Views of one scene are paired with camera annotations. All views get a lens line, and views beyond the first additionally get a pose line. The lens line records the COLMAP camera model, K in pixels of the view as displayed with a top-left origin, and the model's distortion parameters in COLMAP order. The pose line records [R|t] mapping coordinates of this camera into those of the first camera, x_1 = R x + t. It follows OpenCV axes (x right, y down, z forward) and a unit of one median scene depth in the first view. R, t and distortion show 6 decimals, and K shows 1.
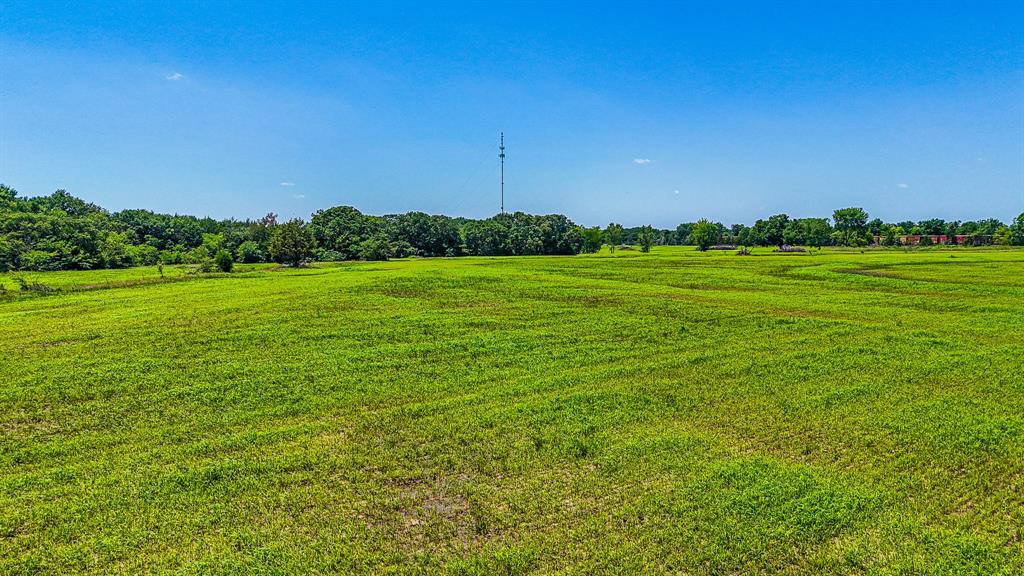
lens RADIAL K [[743.5, 0, 512.0], [0, 743.5, 288.0], [0, 0, 1]] dist [0.054386, -0.067066]
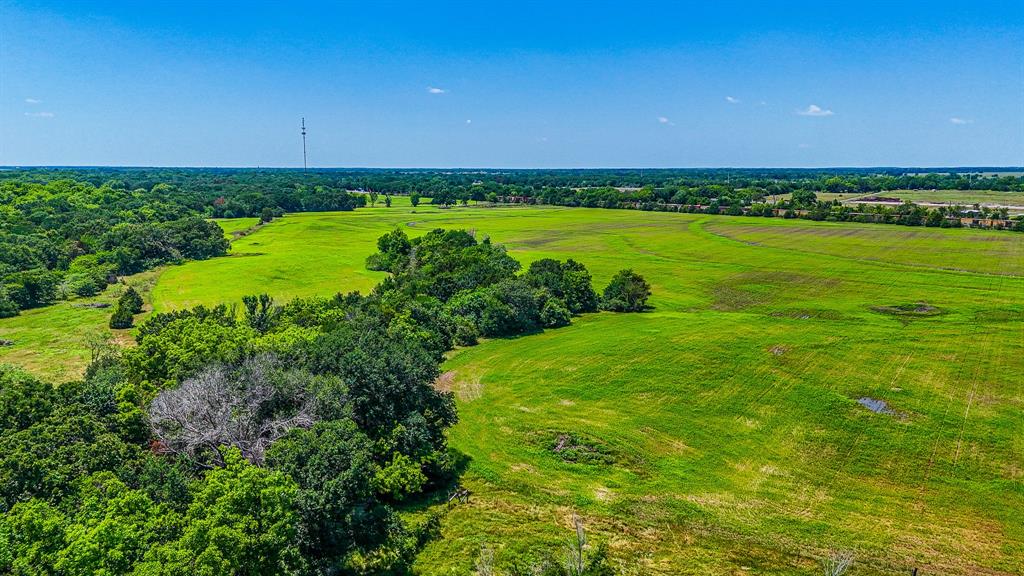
lens RADIAL K [[746.8, 0, 507.9], [0, 746.8, 273.2], [0, 0, 1]] dist [0.067702, -0.058748]
pose [[0.963041, -0.030317, 0.267645, -0.085876], [0.010485, 0.997112, 0.075218, -0.022548], [-0.269152, -0.069632, 0.960577, -1.478686]]
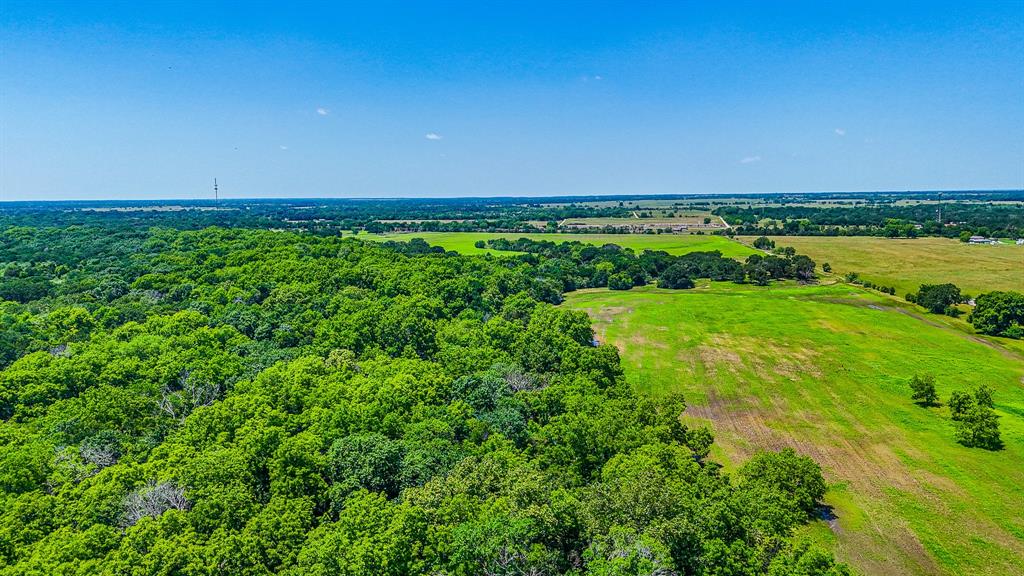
lens RADIAL K [[739.8, 0, 504.0], [0, 739.8, 273.7], [0, 0, 1]] dist [0.029774, 0.002297]
pose [[0.737169, -0.074160, 0.671626, -2.209868], [0.052215, 0.997239, 0.052803, -0.019147], [-0.673688, -0.003855, 0.739006, -2.876912]]
